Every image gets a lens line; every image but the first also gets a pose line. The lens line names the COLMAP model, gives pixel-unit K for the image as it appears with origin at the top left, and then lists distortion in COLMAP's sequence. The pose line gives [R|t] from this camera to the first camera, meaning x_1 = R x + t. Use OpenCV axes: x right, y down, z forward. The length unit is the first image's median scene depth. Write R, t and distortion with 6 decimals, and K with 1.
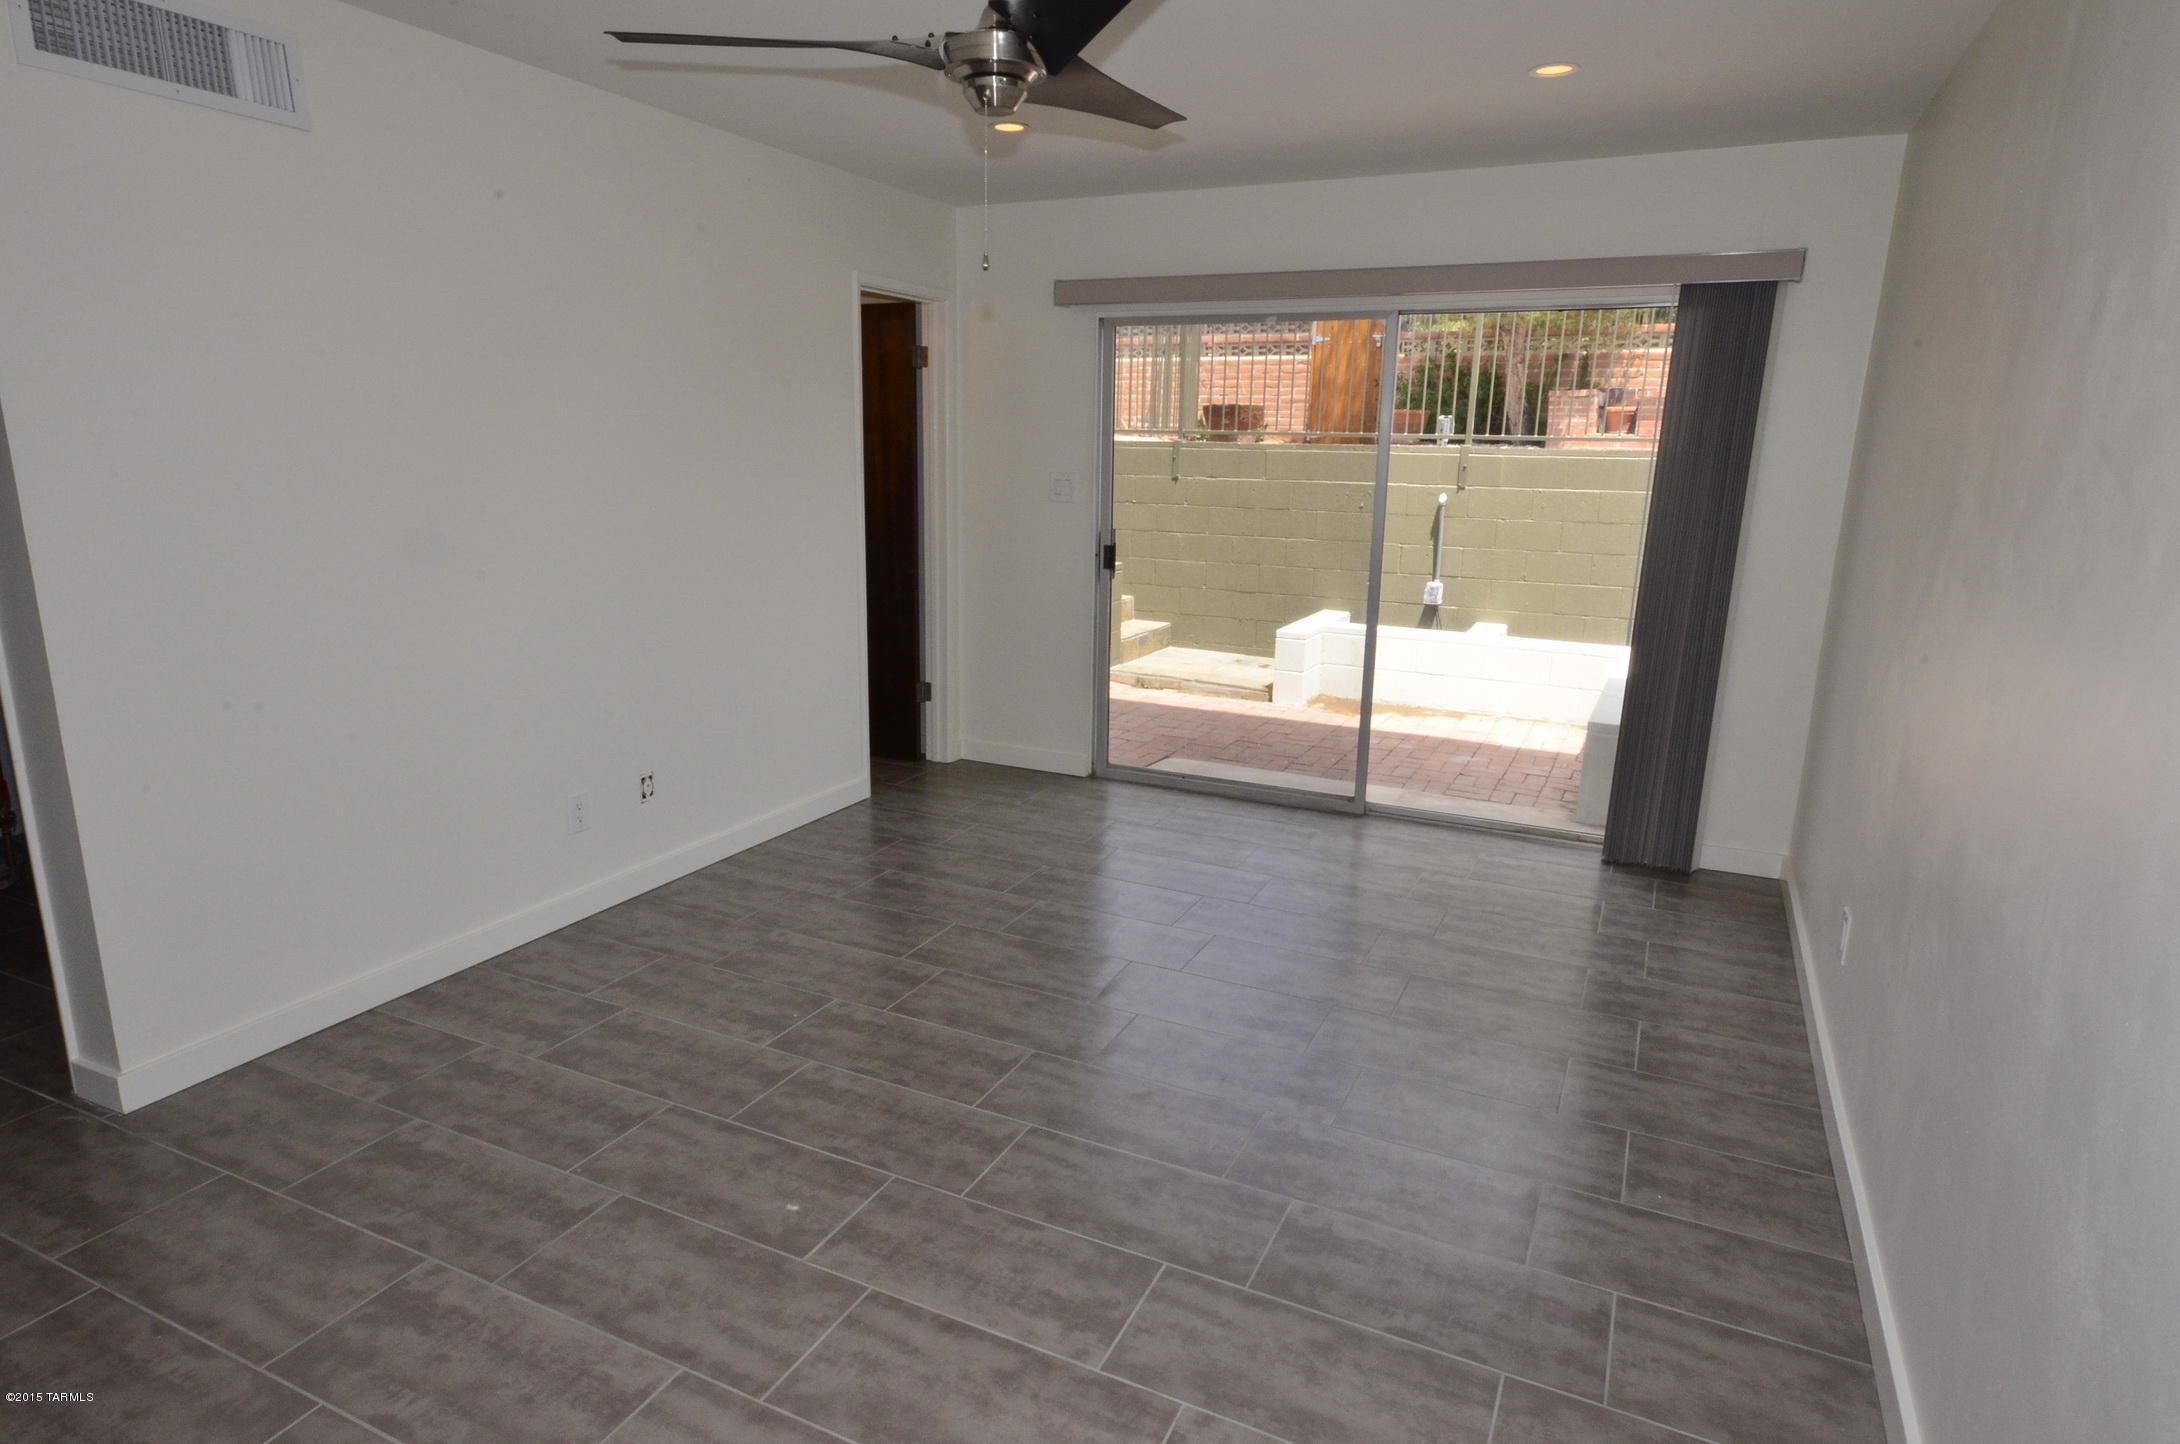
lens RADIAL K [[1254.3, 0, 1084.5], [0, 1254.3, 728.1], [0, 0, 1]] dist [0.008625, 0.006646]
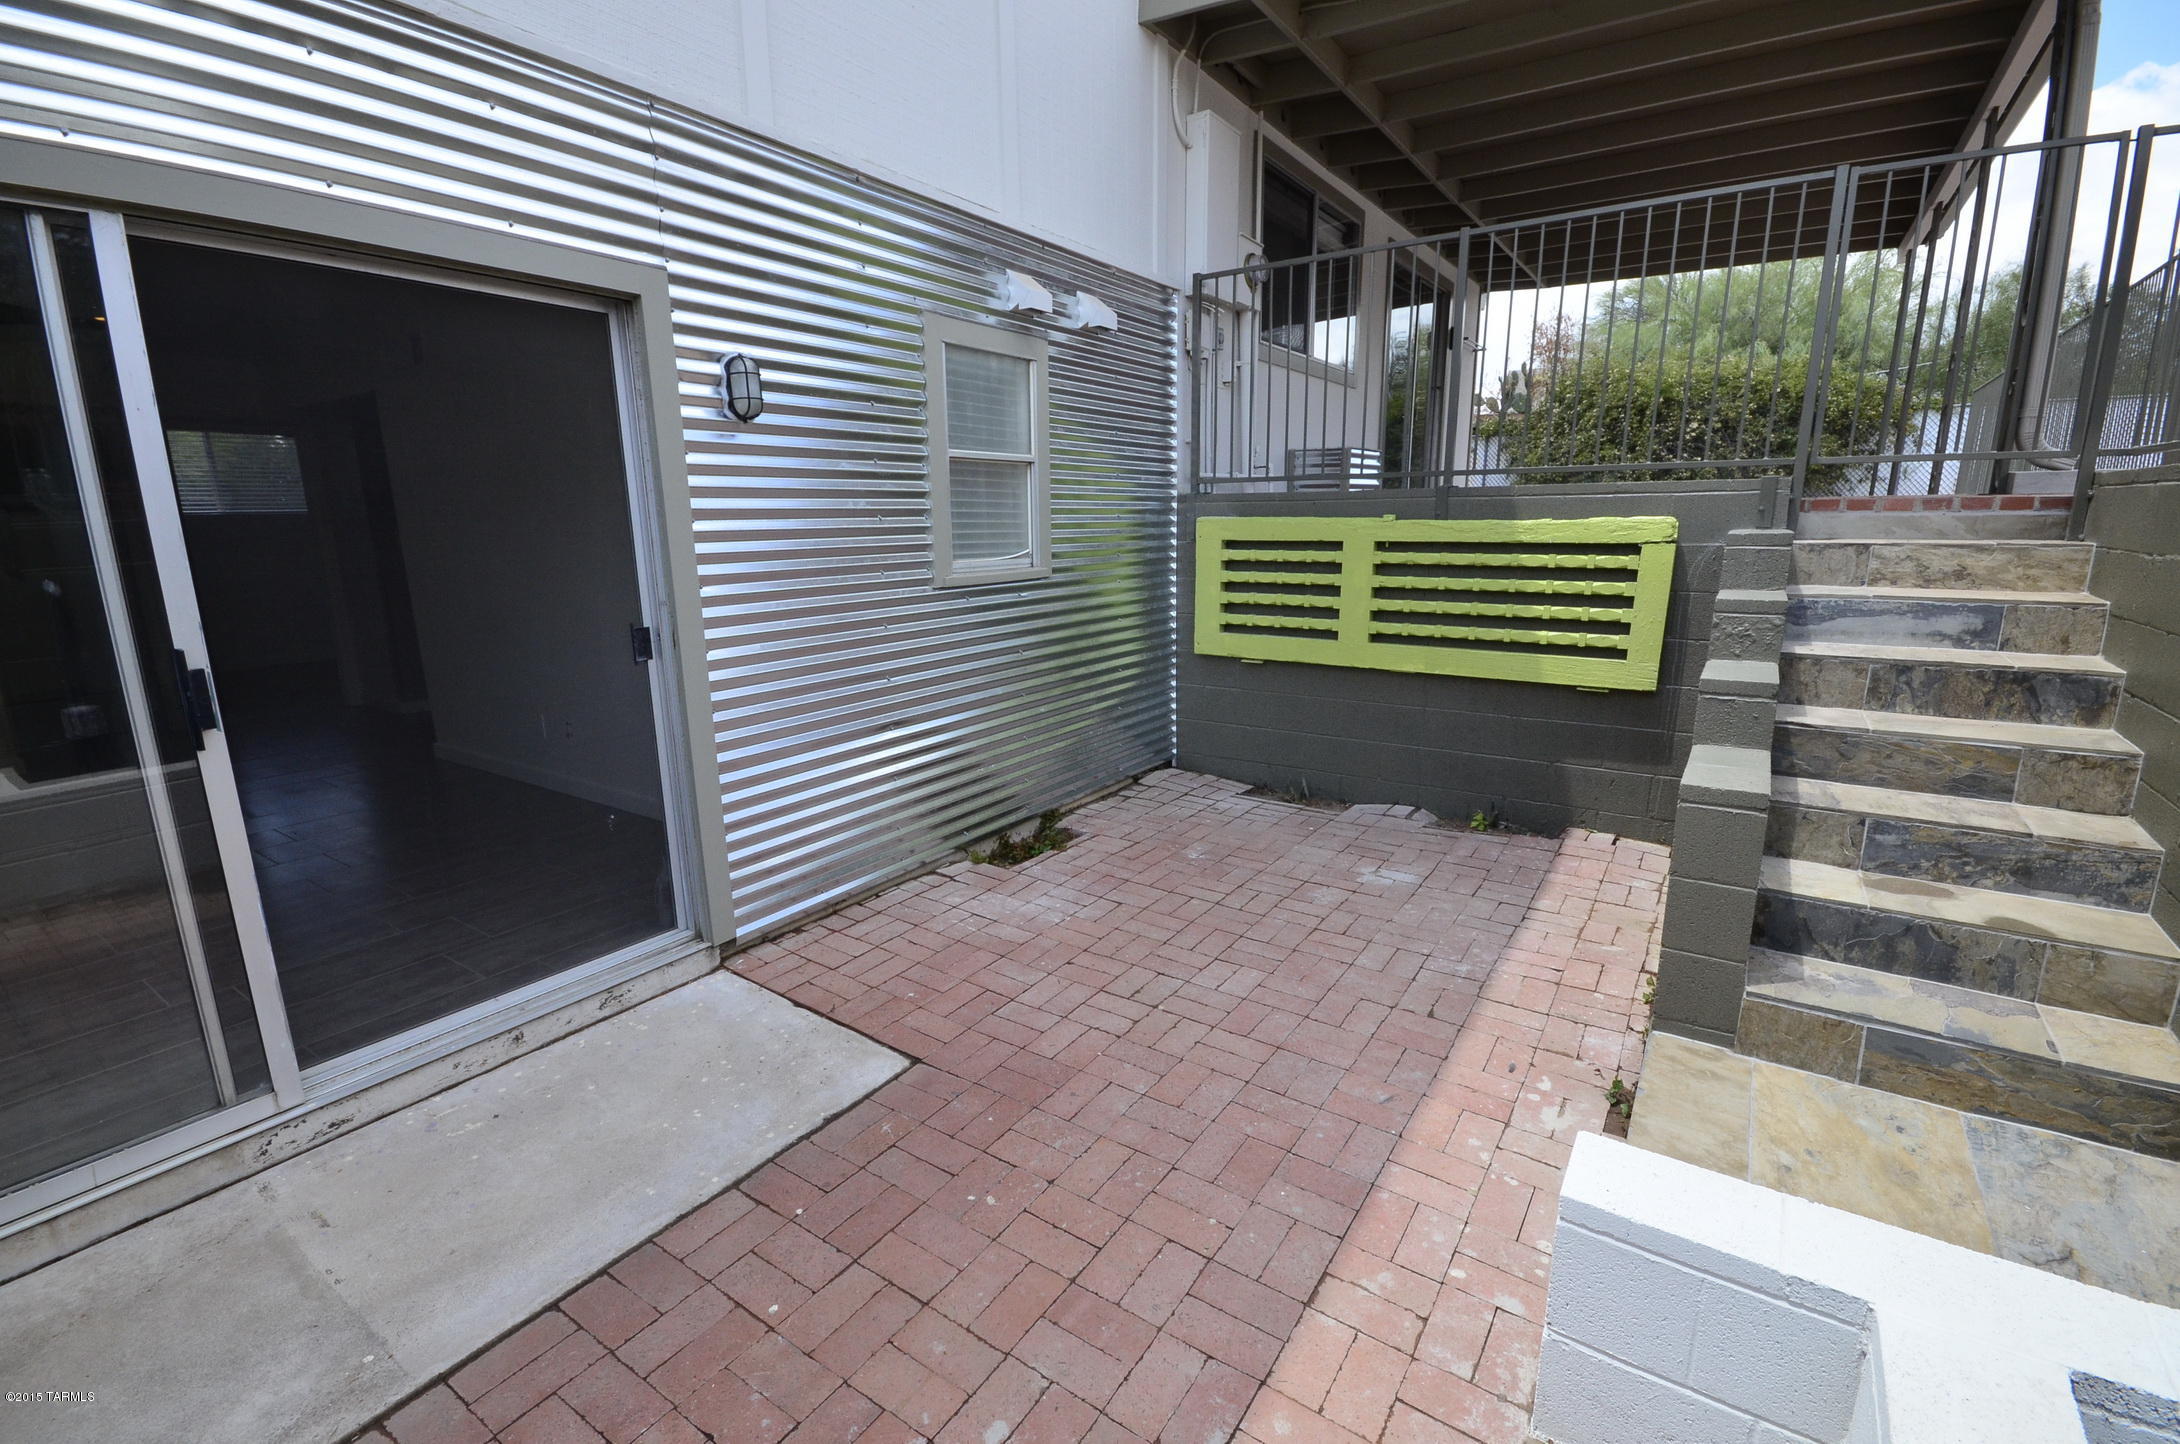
lens RADIAL K [[957.8, 0, 1088.2], [0, 957.8, 725.8], [0, 0, 1]] dist [0.006768, -0.010610]
pose [[-0.151164, 0.196237, -0.968835, 1.047158], [-0.217089, 0.949580, 0.226209, -0.547560], [0.964376, 0.244518, -0.100942, 2.655339]]
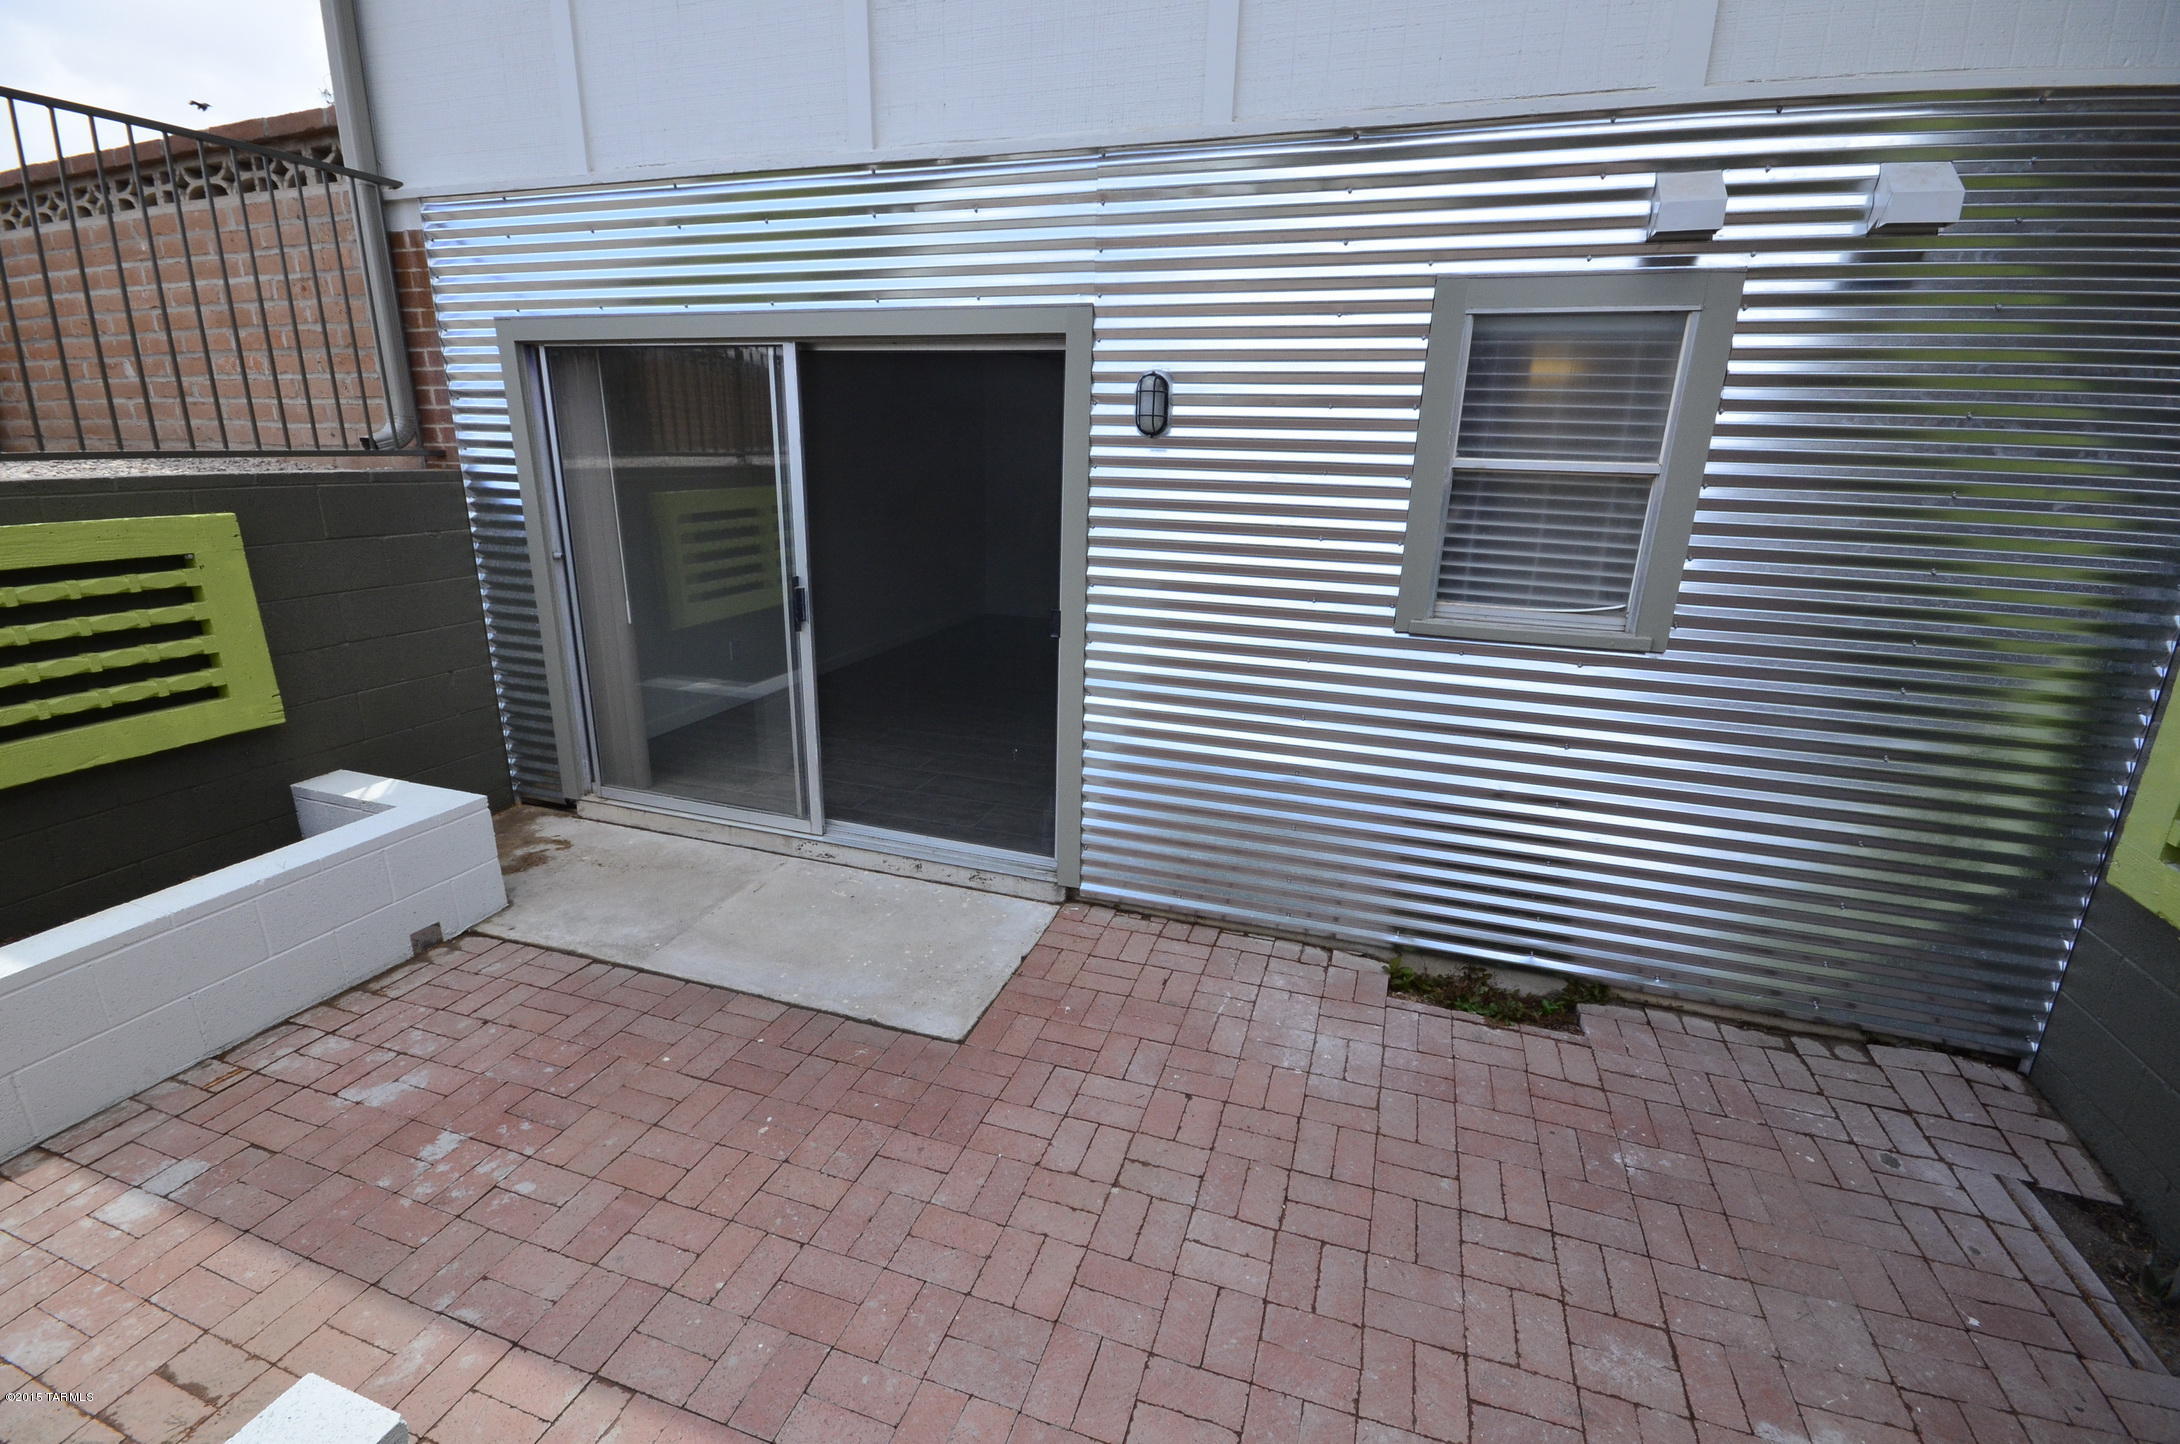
lens RADIAL K [[957.8, 0, 1089.3], [0, 957.8, 725.0], [0, 0, 1]] dist [0.006768, -0.010610]
pose [[-0.991066, -0.005181, -0.133273, 0.169008], [-0.070286, 0.869521, 0.488870, -0.809083], [0.113350, 0.493870, -0.862116, 3.250979]]
